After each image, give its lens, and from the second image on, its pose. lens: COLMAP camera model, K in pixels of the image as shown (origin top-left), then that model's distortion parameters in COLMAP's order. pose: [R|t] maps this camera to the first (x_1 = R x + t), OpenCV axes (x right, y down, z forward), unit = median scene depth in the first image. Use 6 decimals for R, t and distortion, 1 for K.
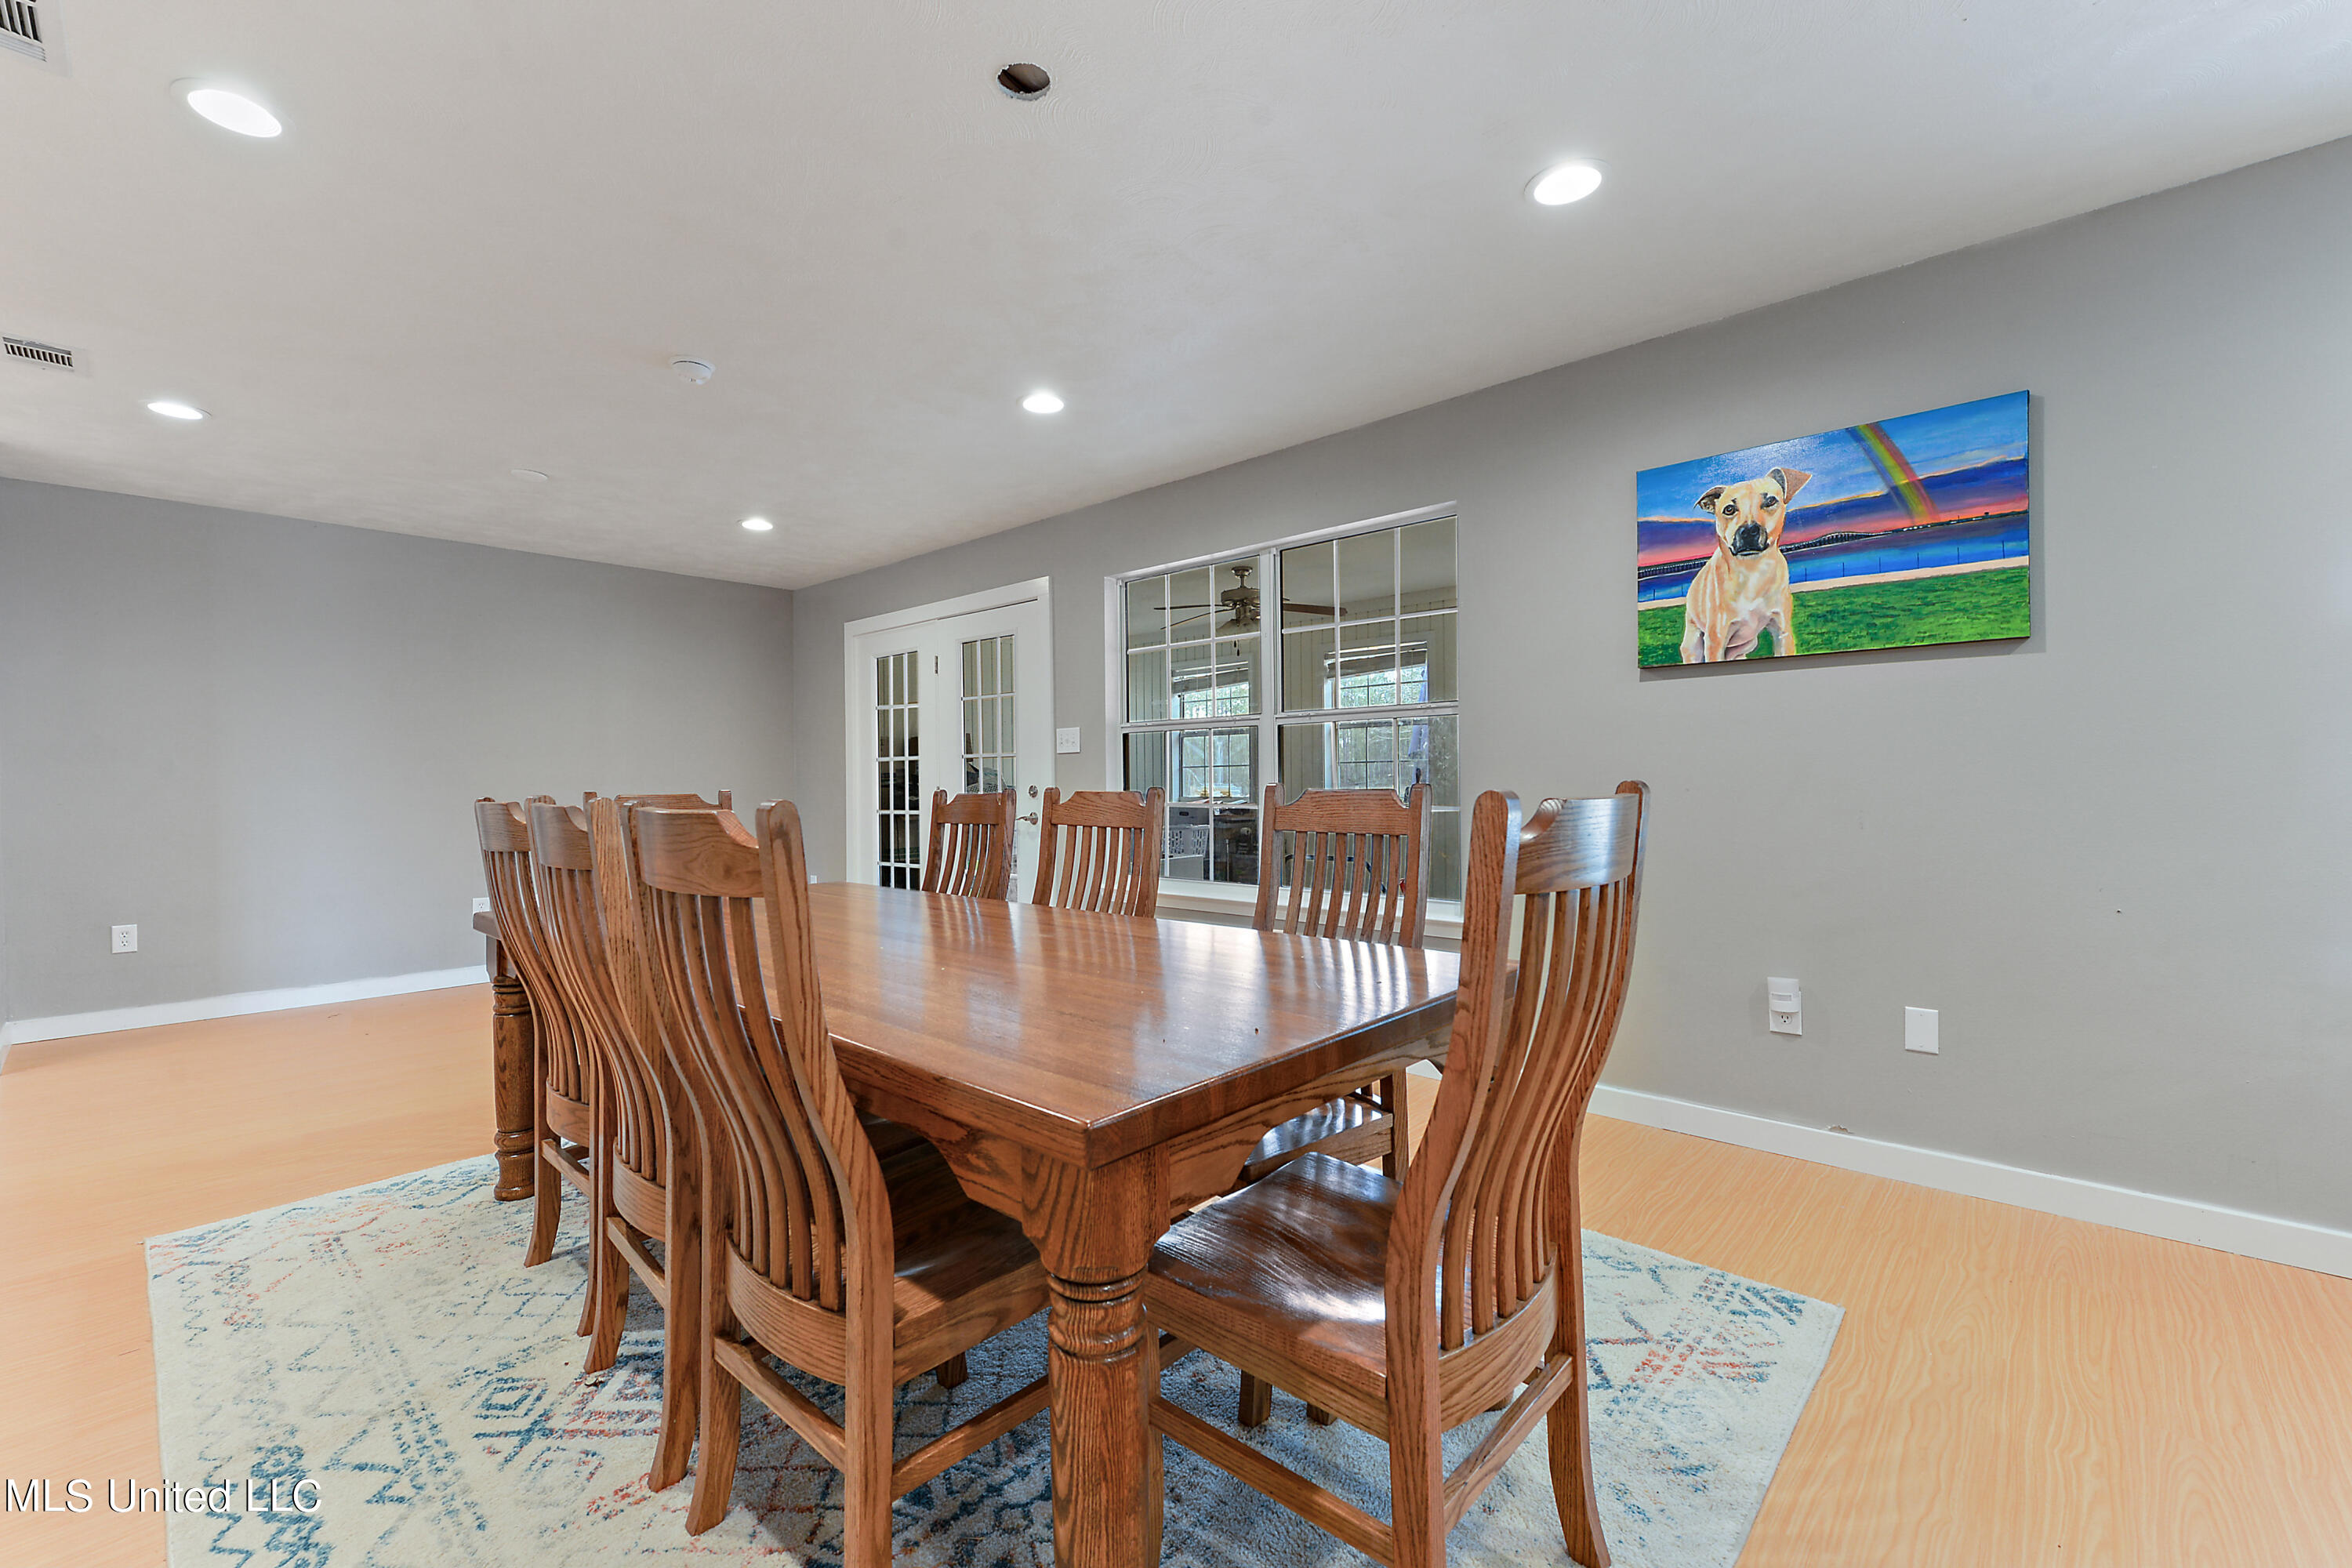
lens RADIAL K [[995.0, 0, 1176.0], [0, 995.0, 784.0], [0, 0, 1]] dist [-0.000538, 0.000524]
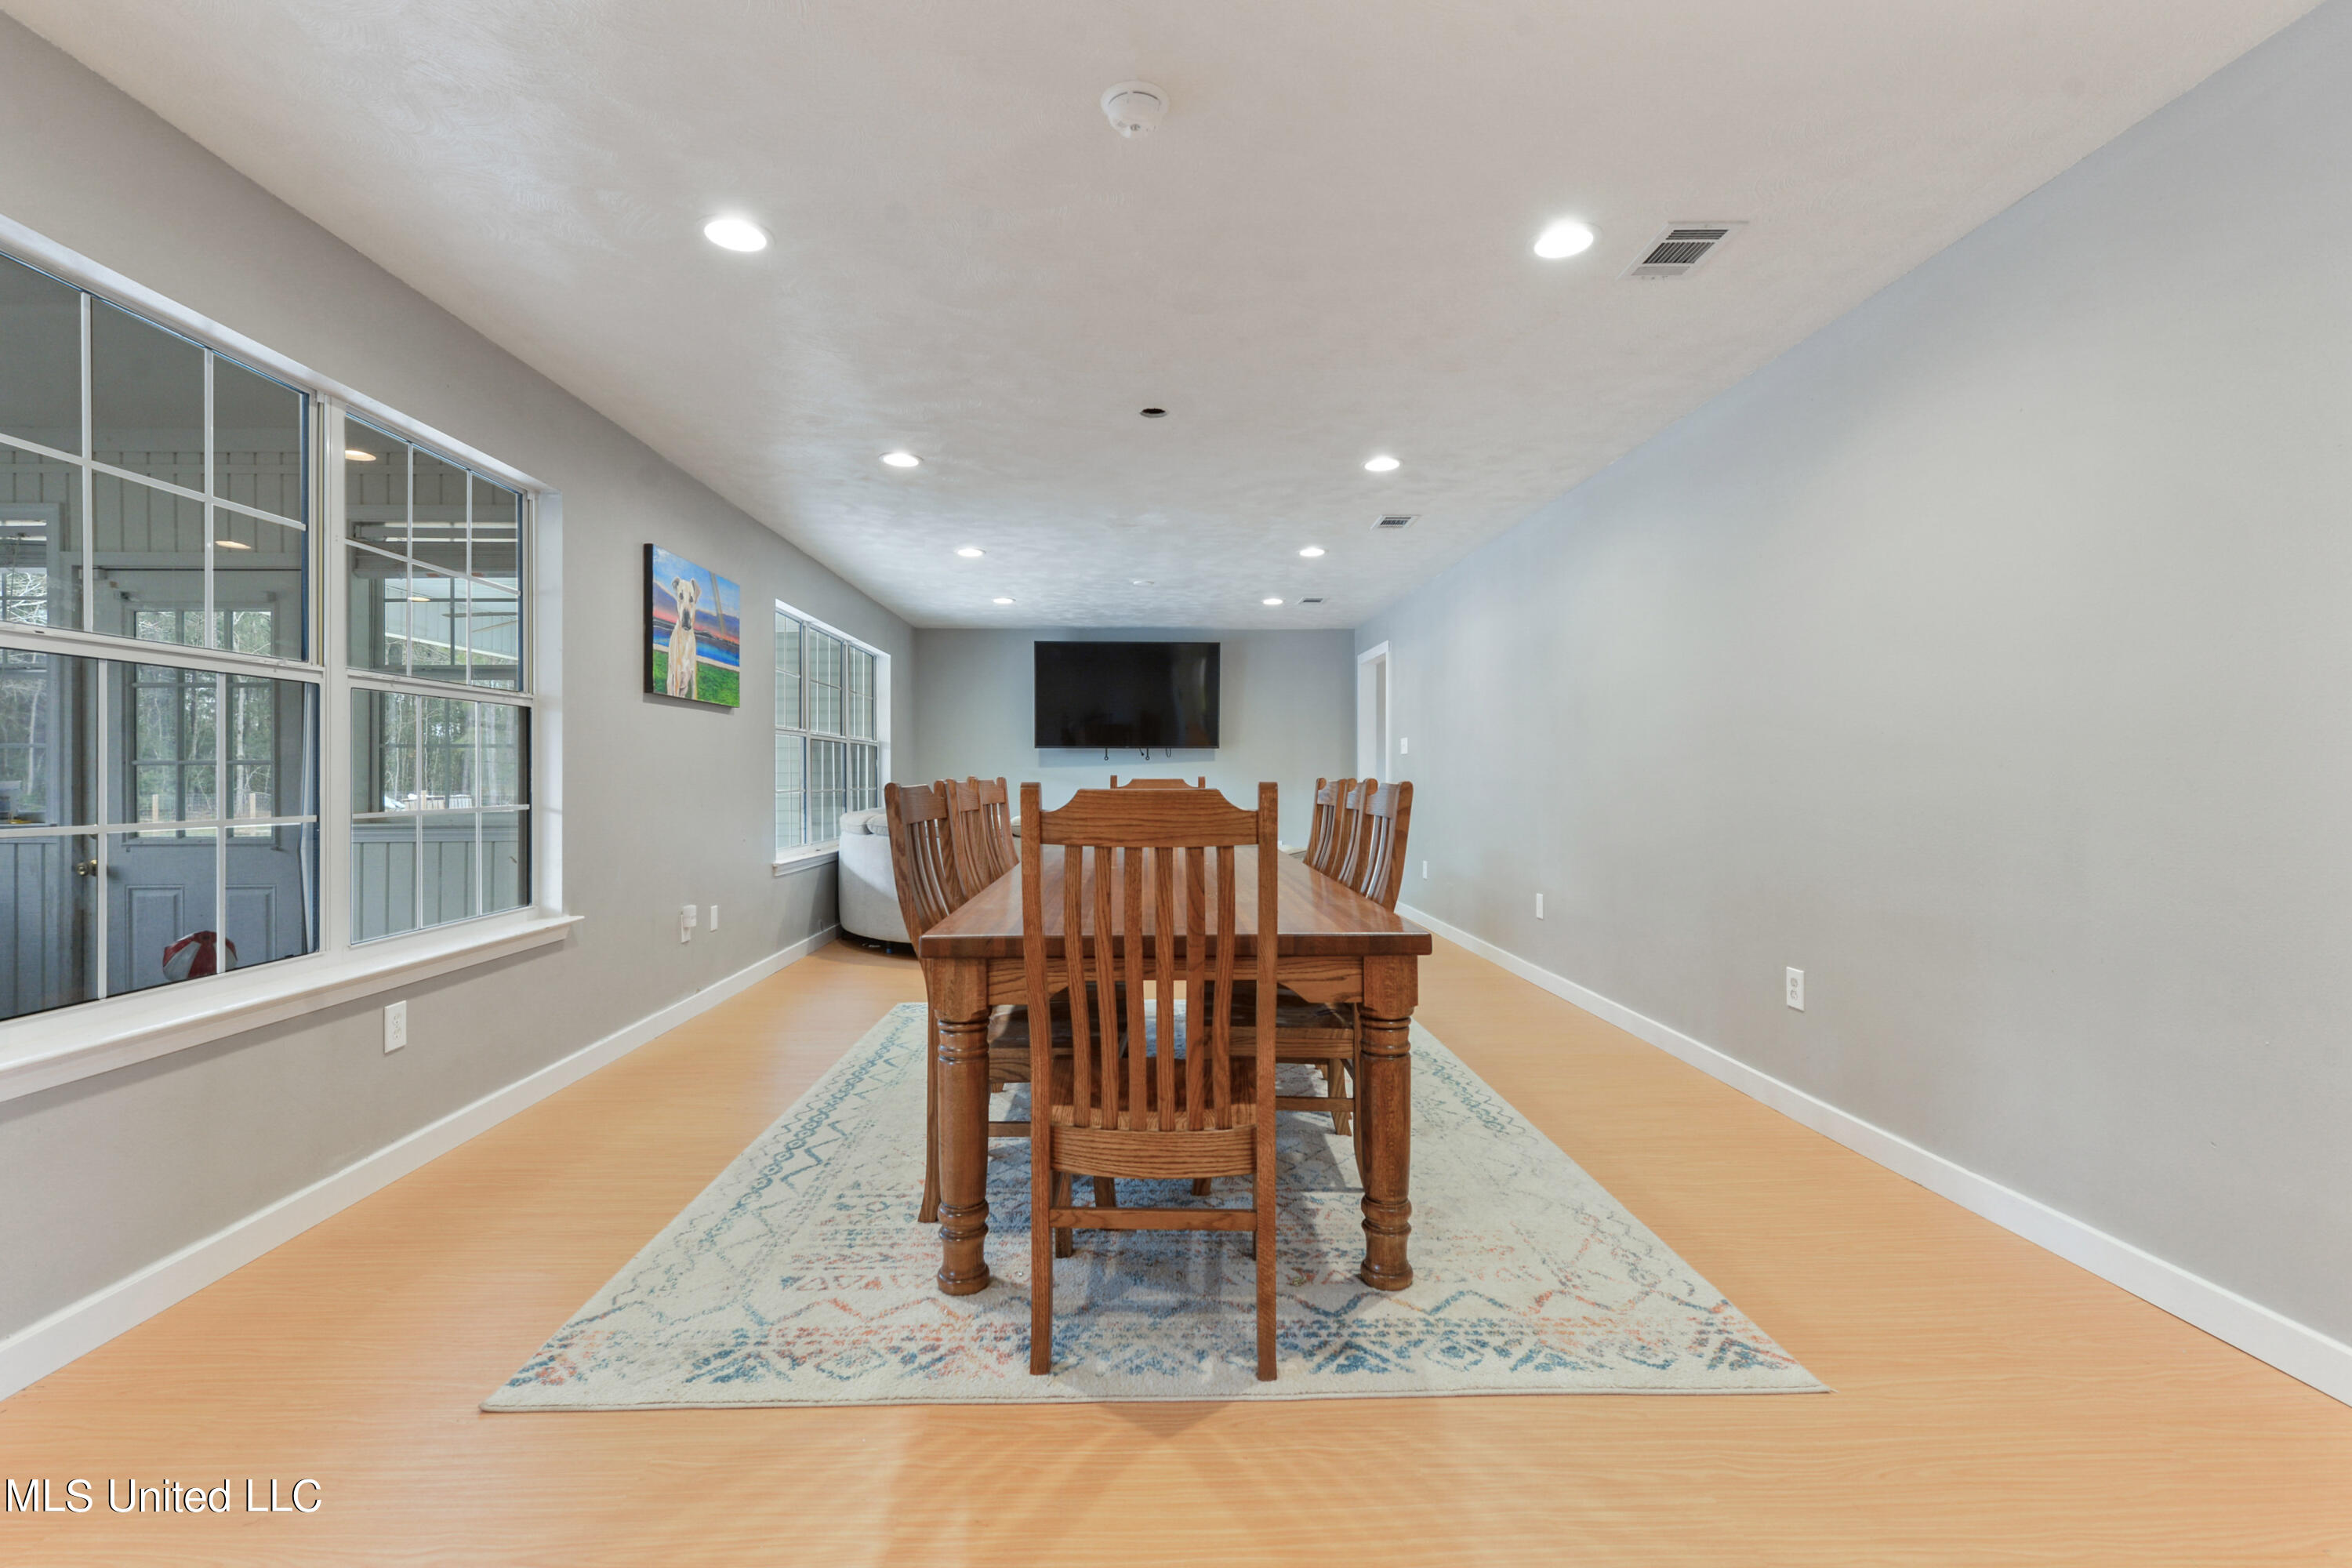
lens RADIAL K [[995.0, 0, 1176.0], [0, 995.0, 784.0], [0, 0, 1]] dist [-0.000538, 0.000524]
pose [[-0.706842, 0.013287, 0.707246, -1.079875], [0.007664, 0.999909, -0.011125, 0.027694], [-0.707330, -0.002443, -0.706880, 1.633914]]
